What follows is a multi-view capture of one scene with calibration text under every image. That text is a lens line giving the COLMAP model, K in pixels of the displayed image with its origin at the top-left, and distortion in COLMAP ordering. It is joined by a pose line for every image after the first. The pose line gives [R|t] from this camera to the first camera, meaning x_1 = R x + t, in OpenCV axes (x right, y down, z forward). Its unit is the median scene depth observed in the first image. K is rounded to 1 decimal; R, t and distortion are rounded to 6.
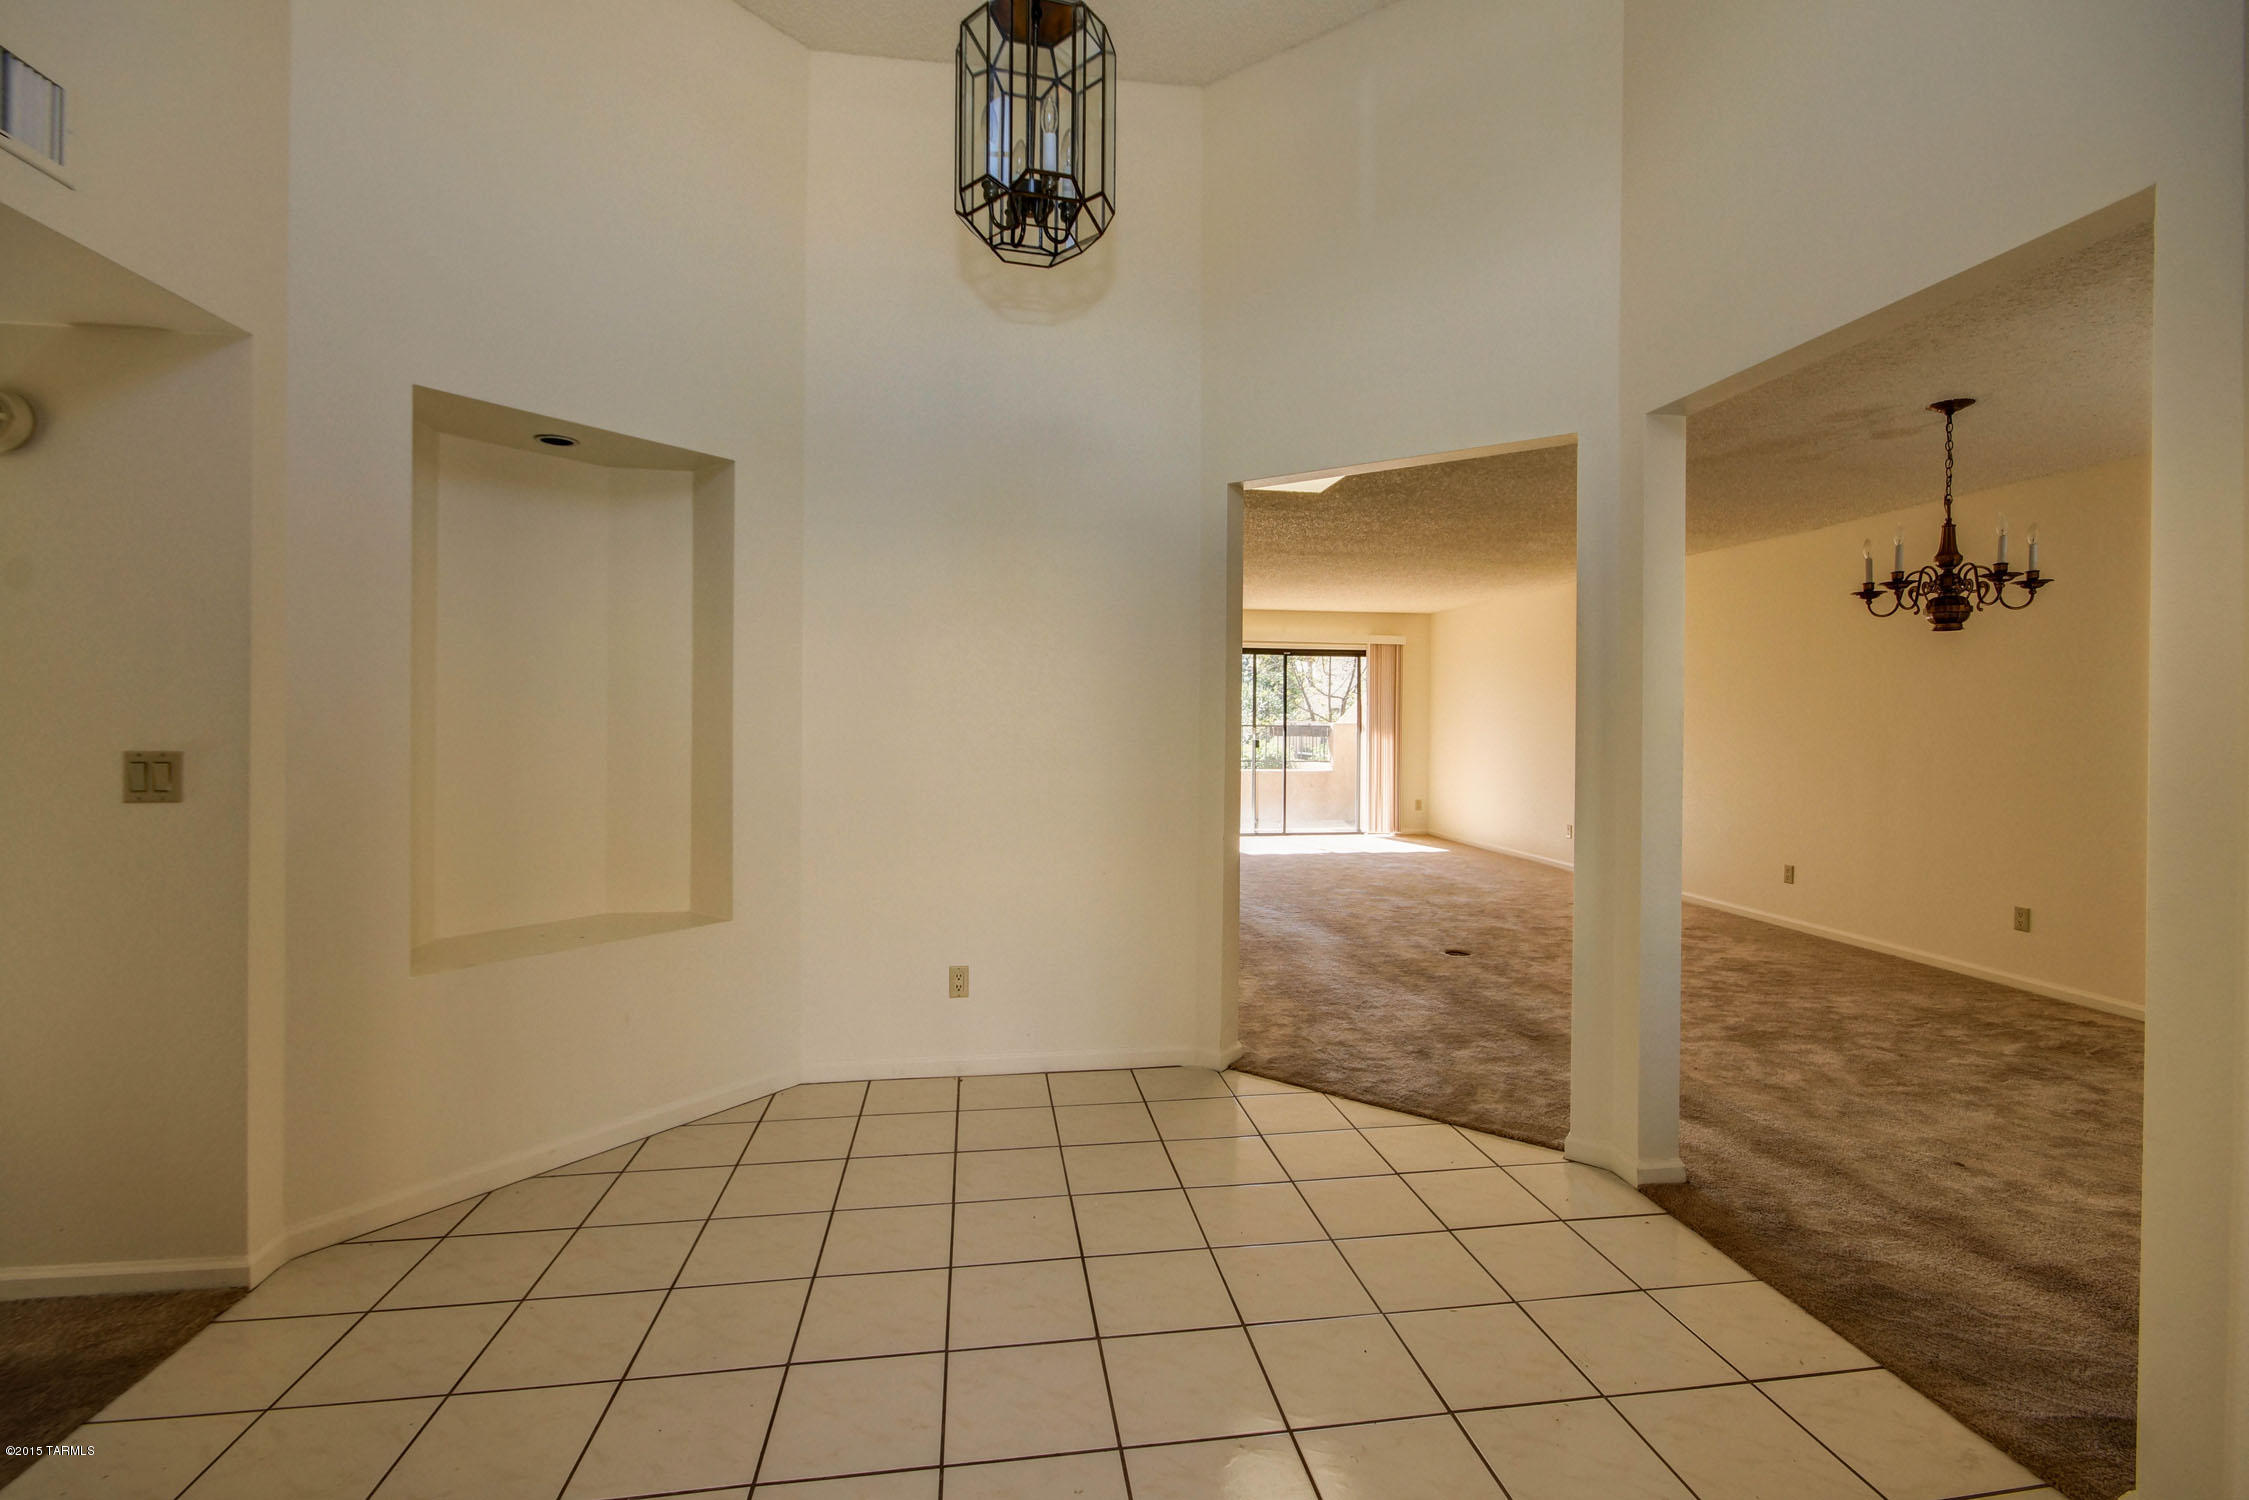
lens RADIAL K [[987.1, 0, 1121.5], [0, 987.1, 715.9], [0, 0, 1]] dist [-0.001772, -0.000211]
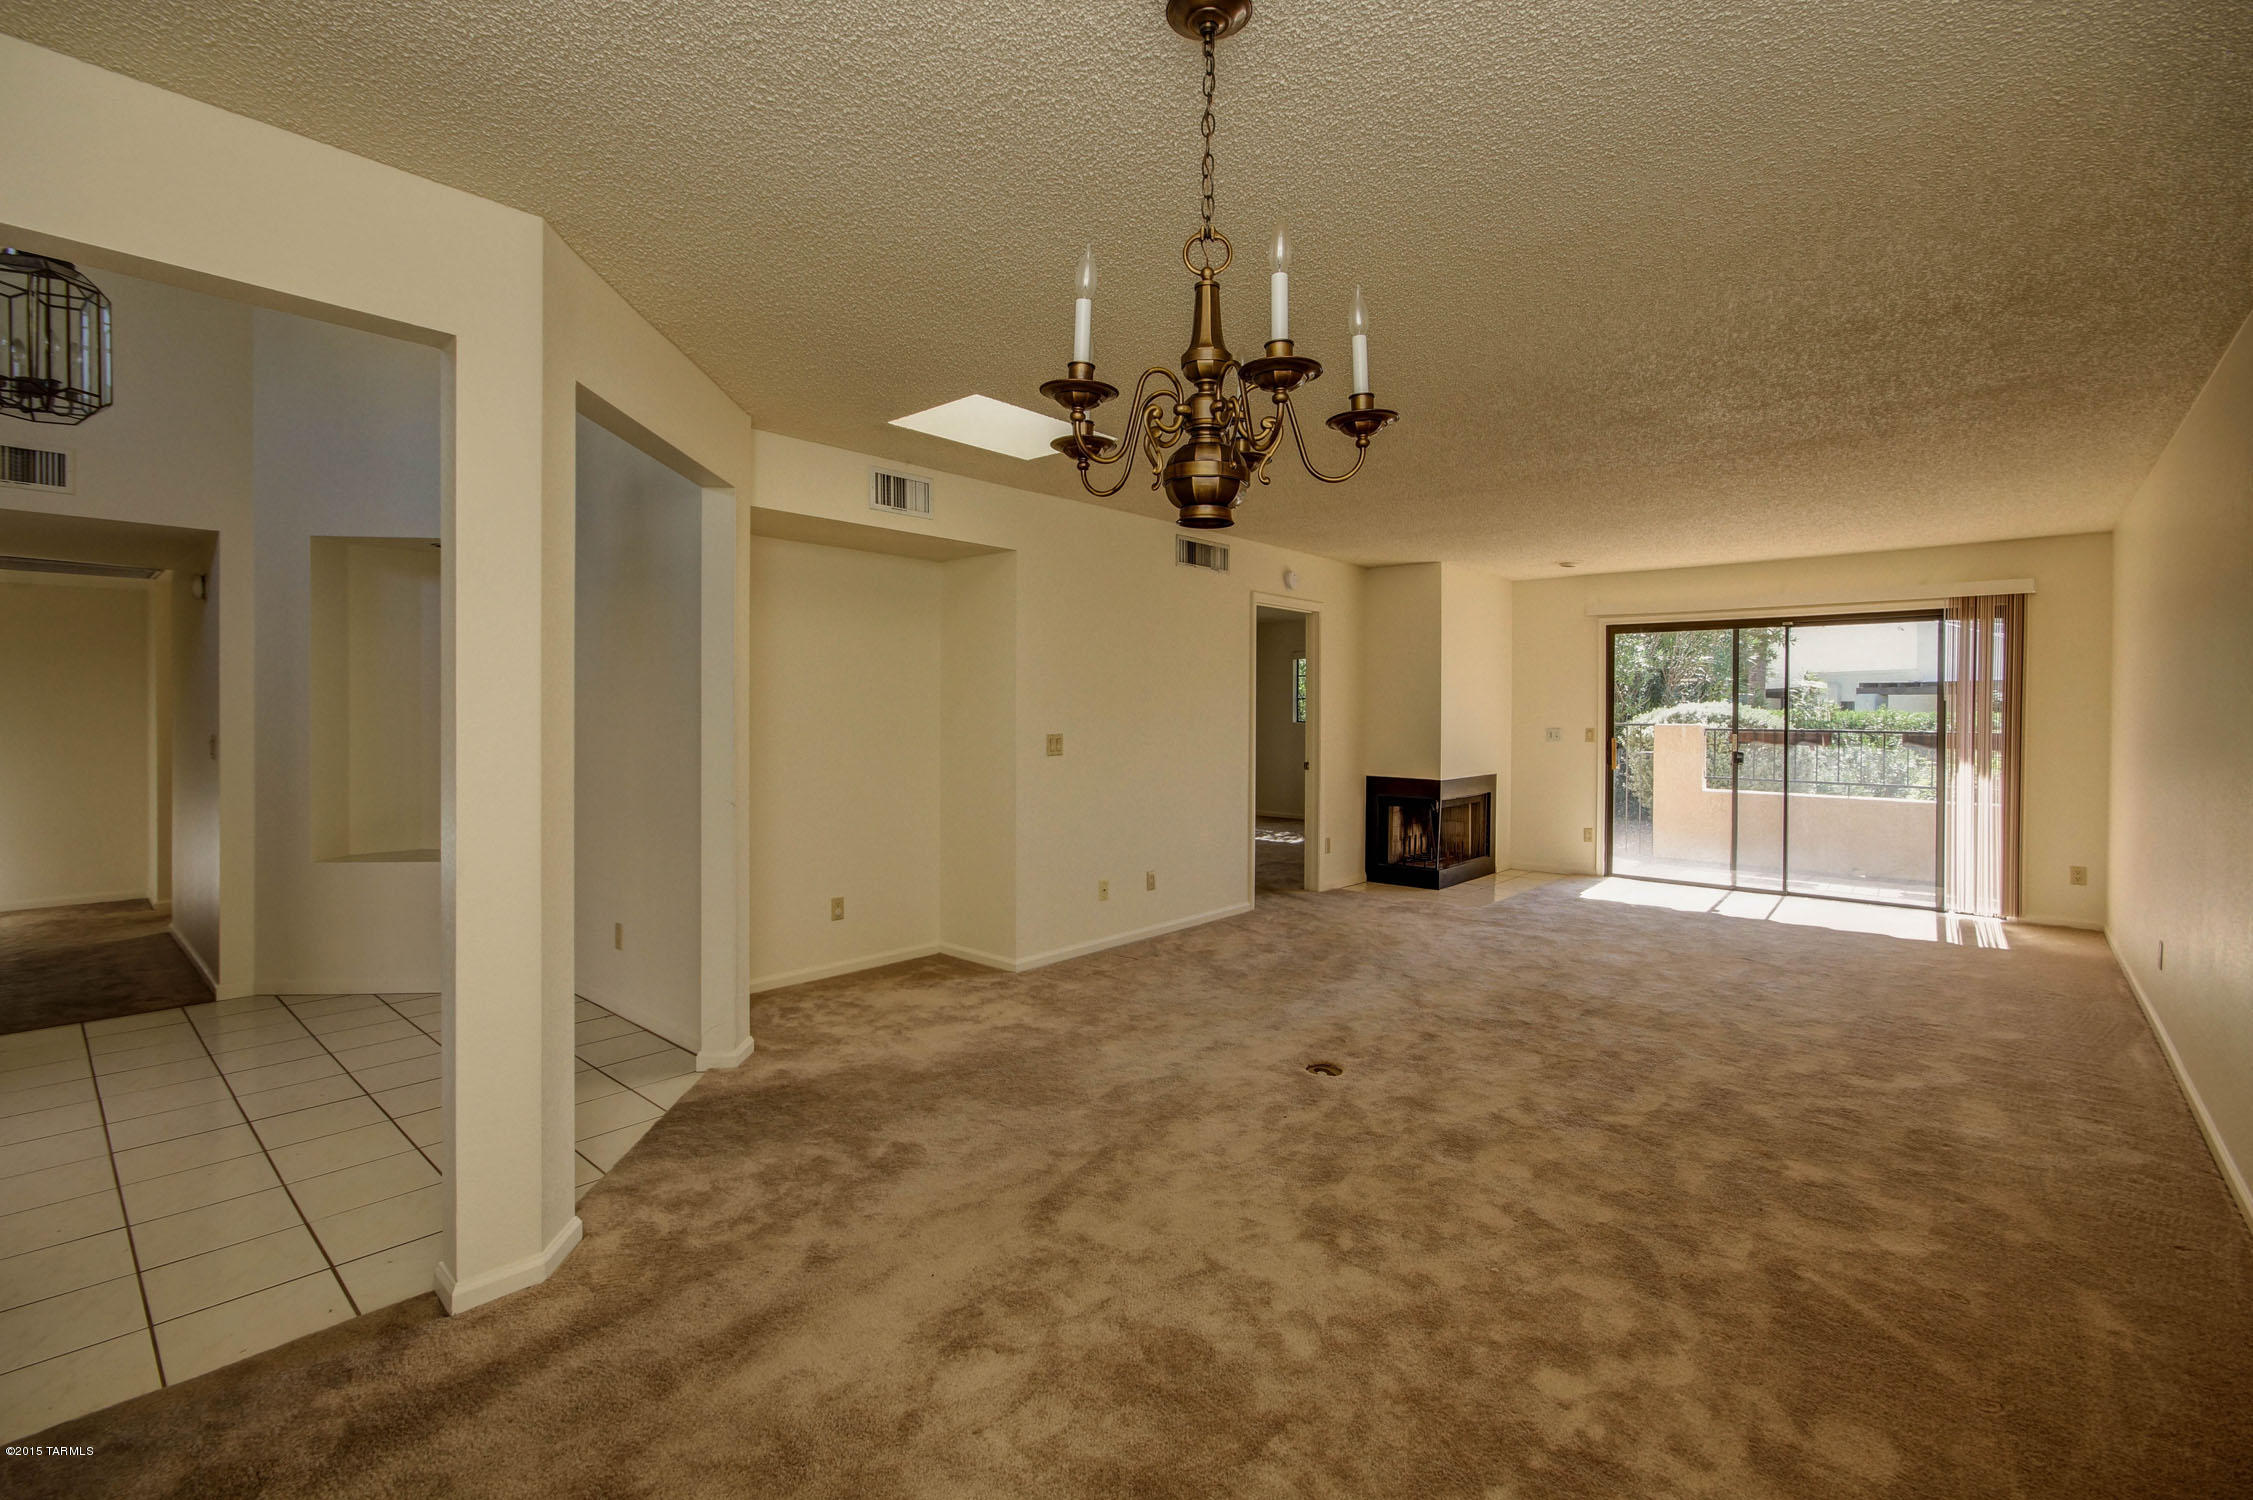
lens RADIAL K [[988.9, 0, 1123.5], [0, 988.9, 715.9], [0, 0, 1]] dist [-0.001772, -0.000211]
pose [[0.635532, 0.005366, -0.772055, 0.394675], [-0.005241, 0.999983, 0.002636, -0.001003], [0.772056, 0.002371, 0.635550, 0.241690]]
